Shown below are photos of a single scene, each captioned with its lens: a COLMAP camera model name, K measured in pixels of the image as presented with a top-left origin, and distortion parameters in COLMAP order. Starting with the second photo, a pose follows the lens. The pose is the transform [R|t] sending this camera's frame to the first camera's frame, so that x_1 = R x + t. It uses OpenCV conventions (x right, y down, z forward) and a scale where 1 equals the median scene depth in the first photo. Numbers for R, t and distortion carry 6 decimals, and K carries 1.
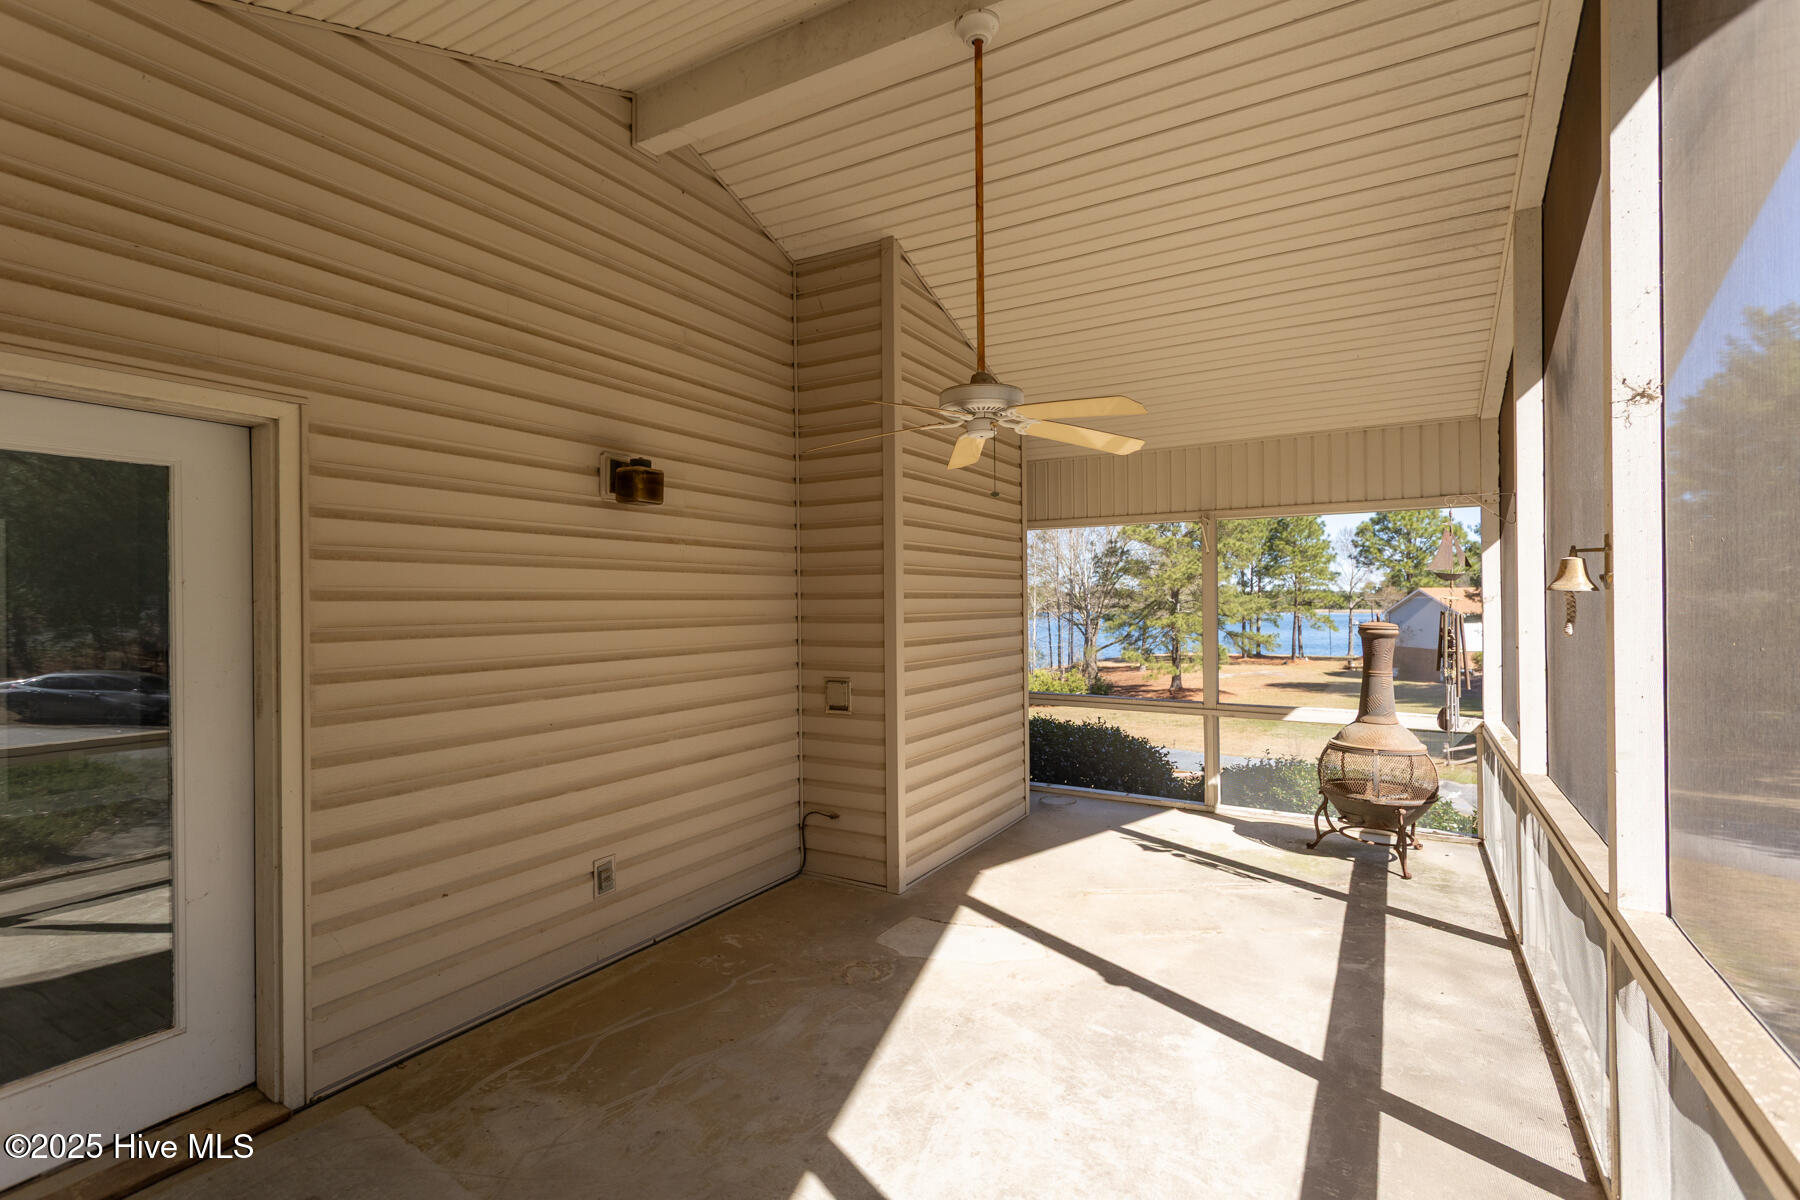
lens RADIAL K [[857.4, 0, 897.6], [0, 857.4, 604.9], [0, 0, 1]] dist [0.004204, 0.002025]
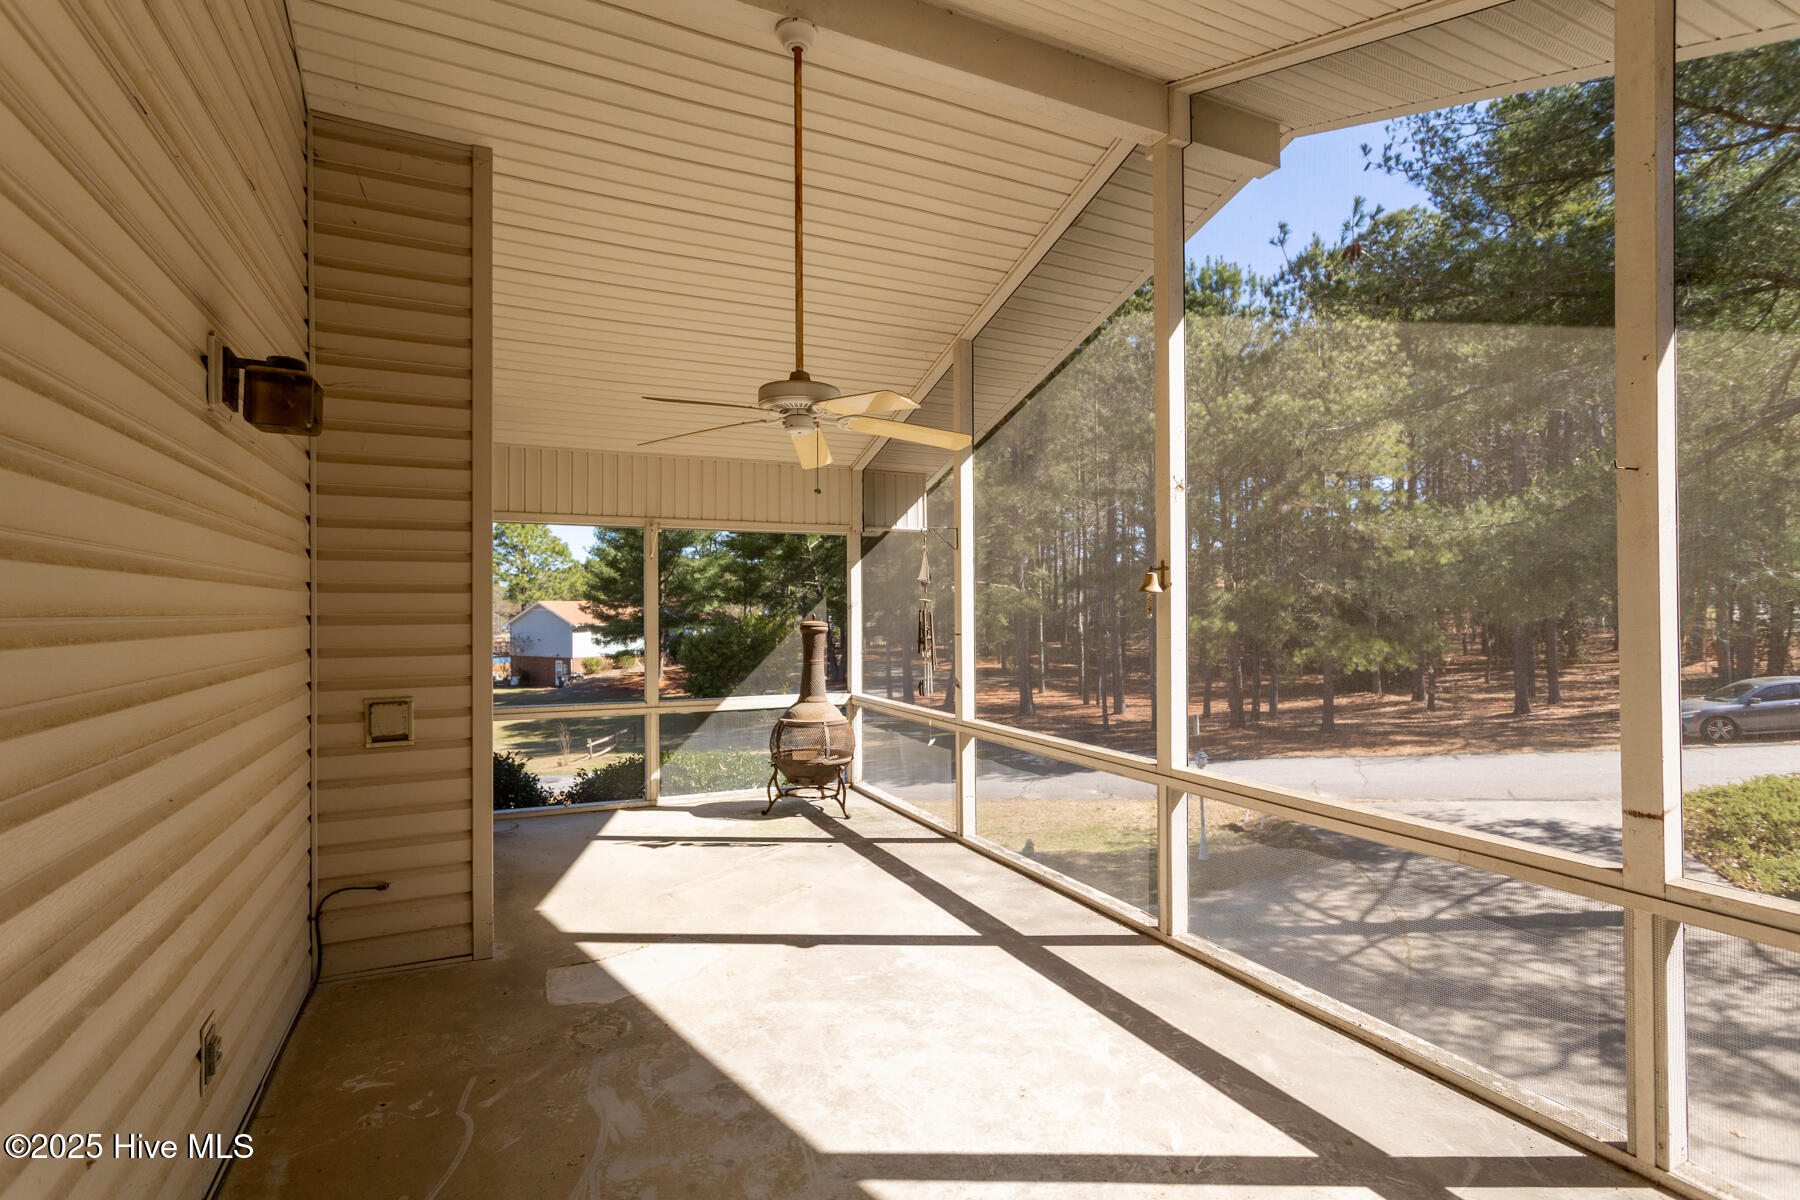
lens RADIAL K [[857.4, 0, 905.2], [0, 857.4, 610.3], [0, 0, 1]] dist [0.004204, 0.002025]
pose [[0.555220, 0.004905, 0.831689, -0.036986], [0.002452, 0.999969, -0.007534, 0.001275], [-0.831700, 0.006222, 0.555191, 0.017867]]
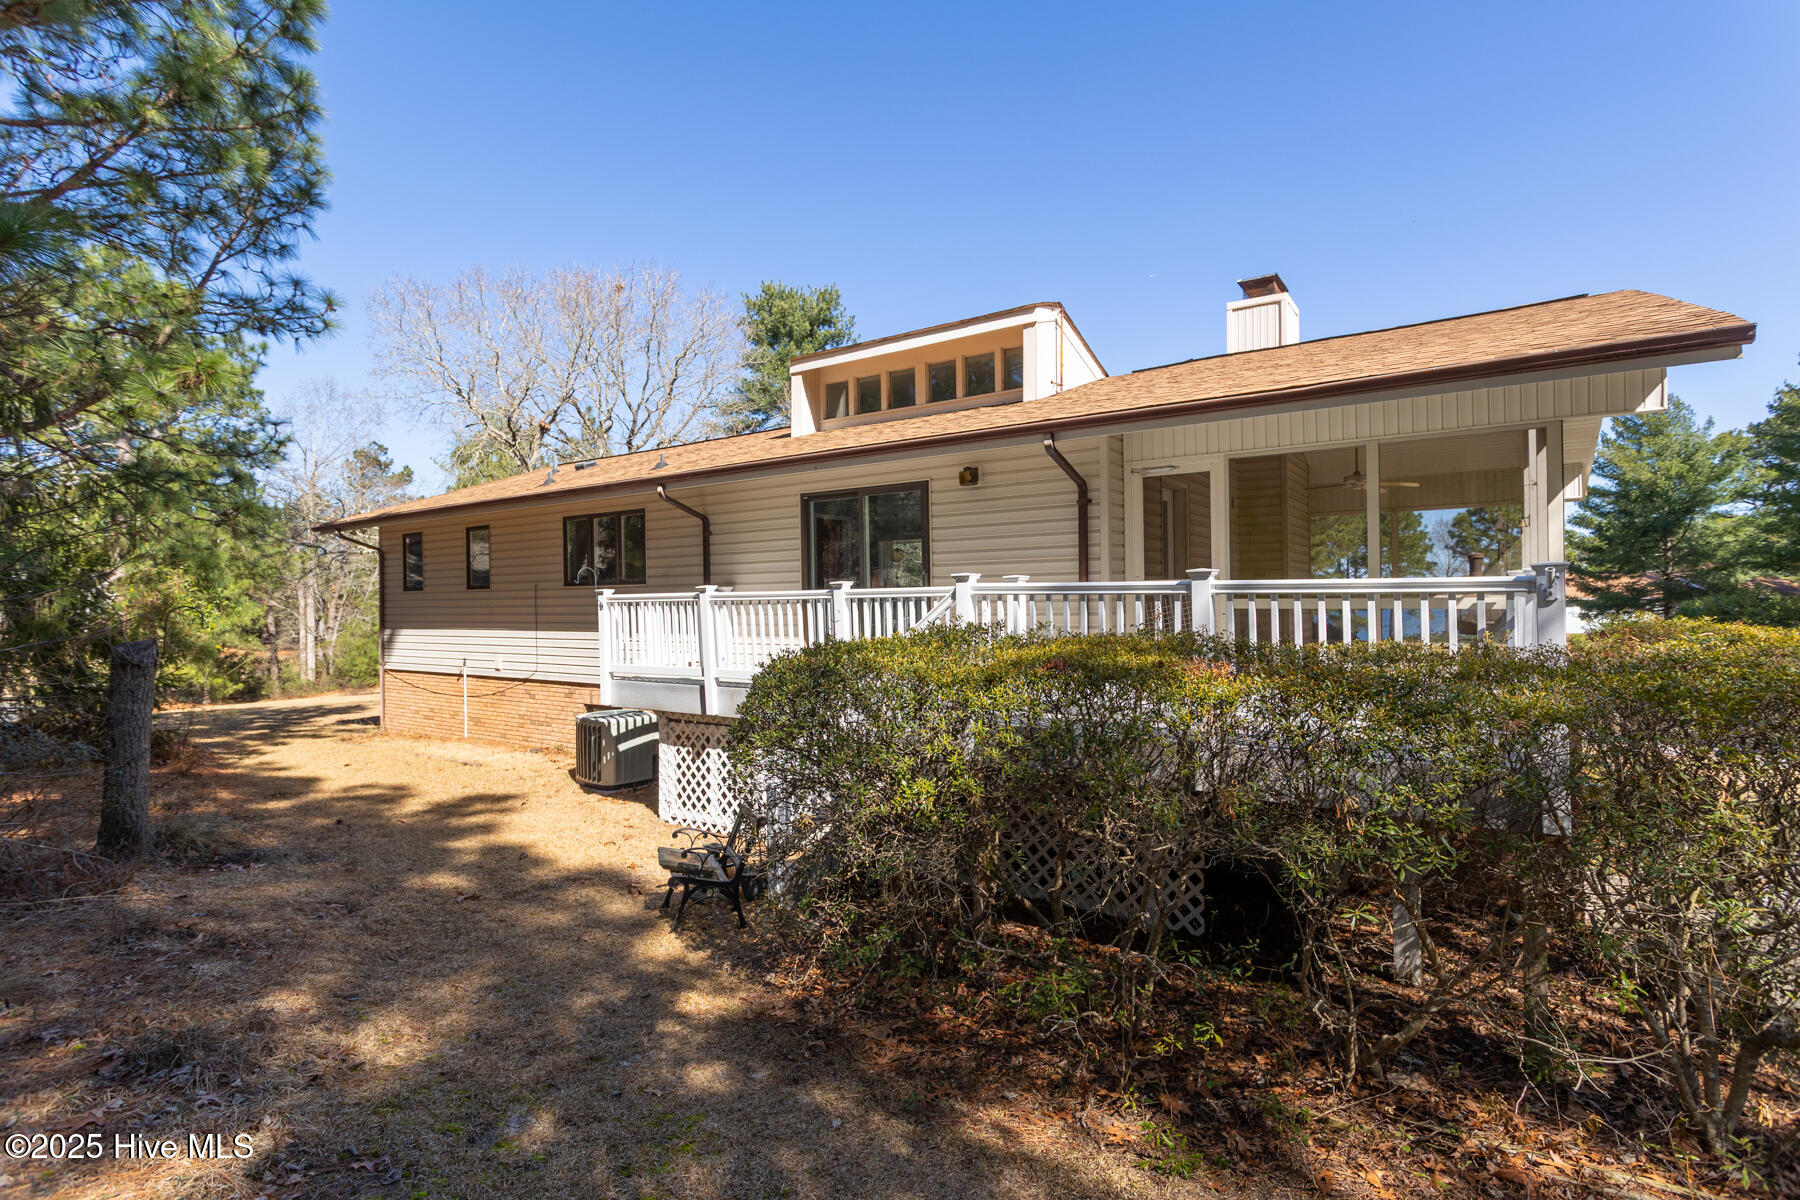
lens RADIAL K [[857.4, 0, 896.7], [0, 857.4, 592.9], [0, 0, 1]] dist [0.004204, 0.002025]
pose [[0.996469, -0.005818, -0.083759, -0.075360], [0.004907, 0.999927, -0.011084, 0.011649], [0.083817, 0.010634, 0.996424, -0.139236]]
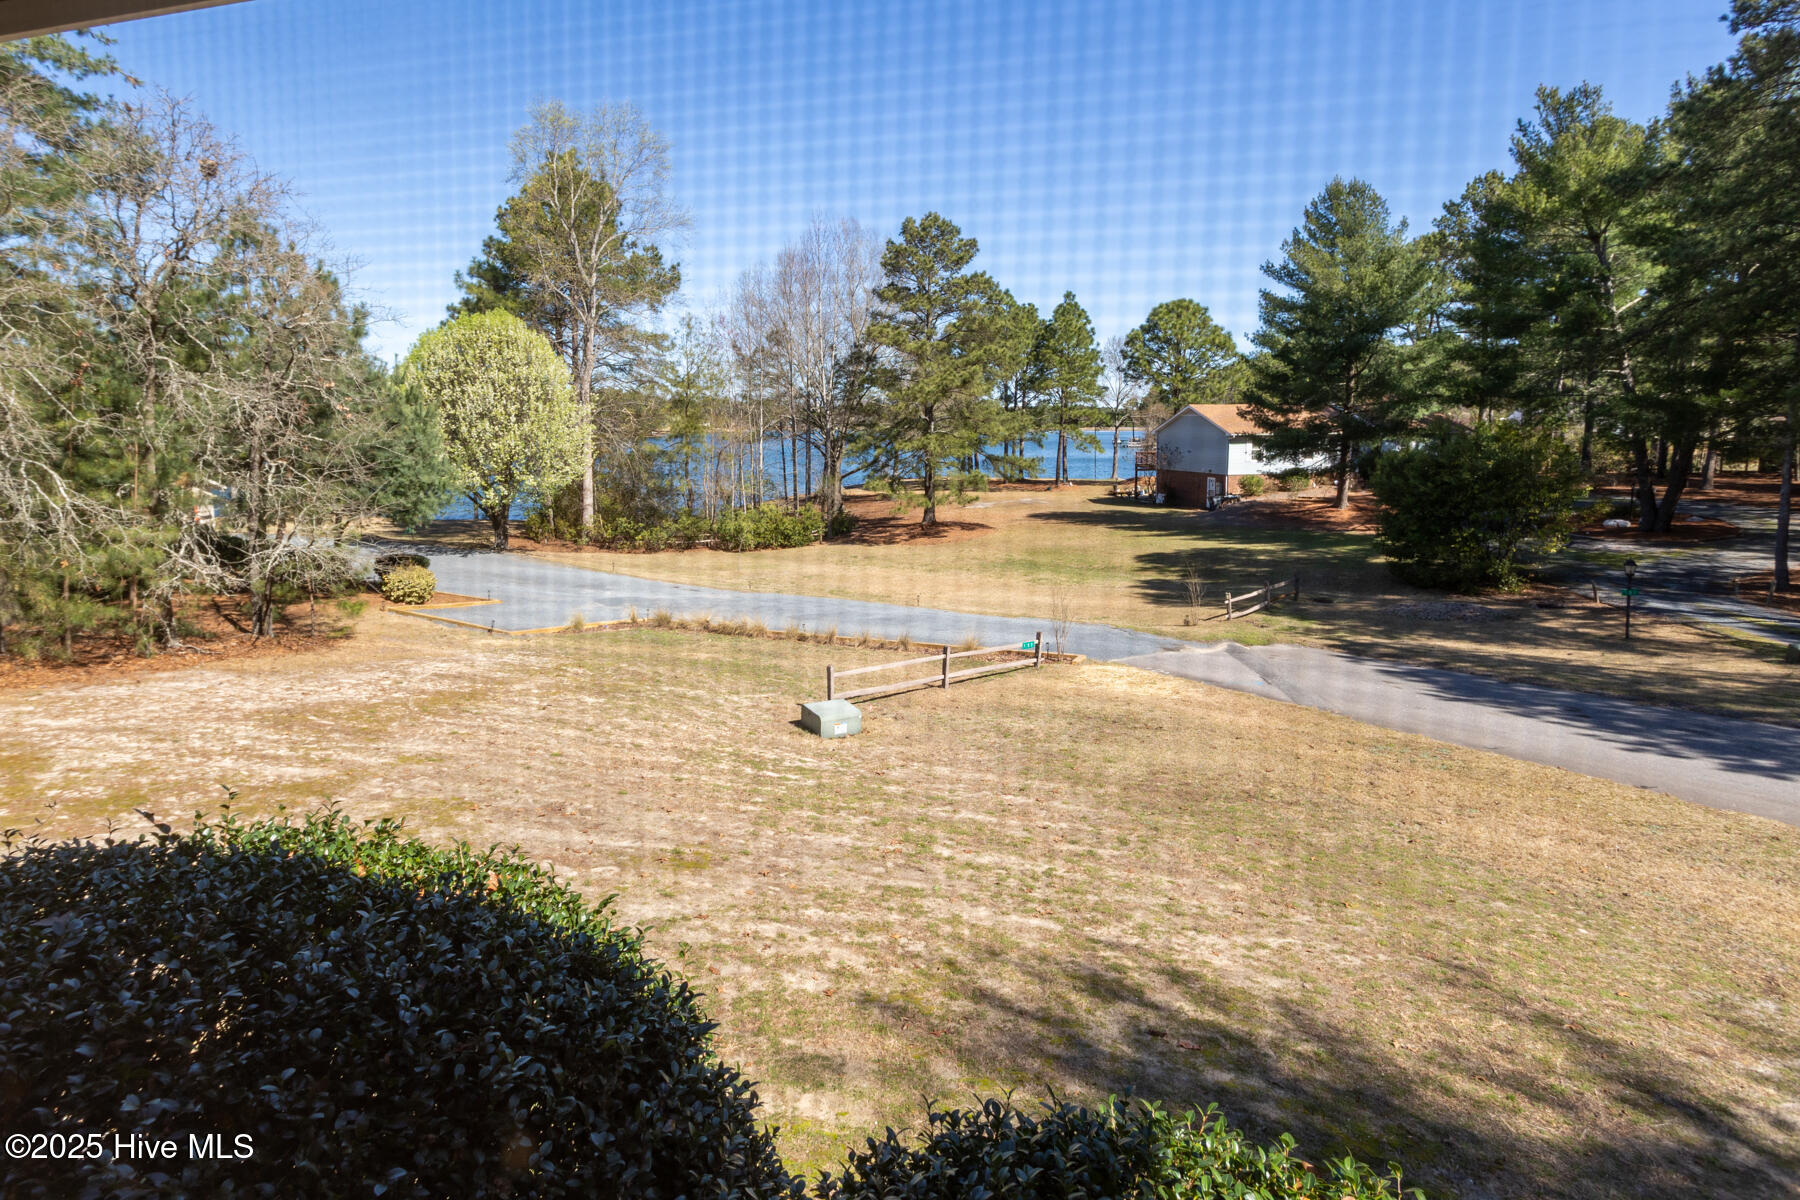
lens RADIAL K [[956.4, 0, 867.6], [0, 956.4, 513.8], [0, 0, 1]] dist [0.025280, 0.000033]
pose [[0.971935, -0.019797, 0.234416, 0.046848], [-0.002946, 0.995350, 0.096274, -0.001862], [-0.235232, -0.094263, 0.967358, 0.107419]]
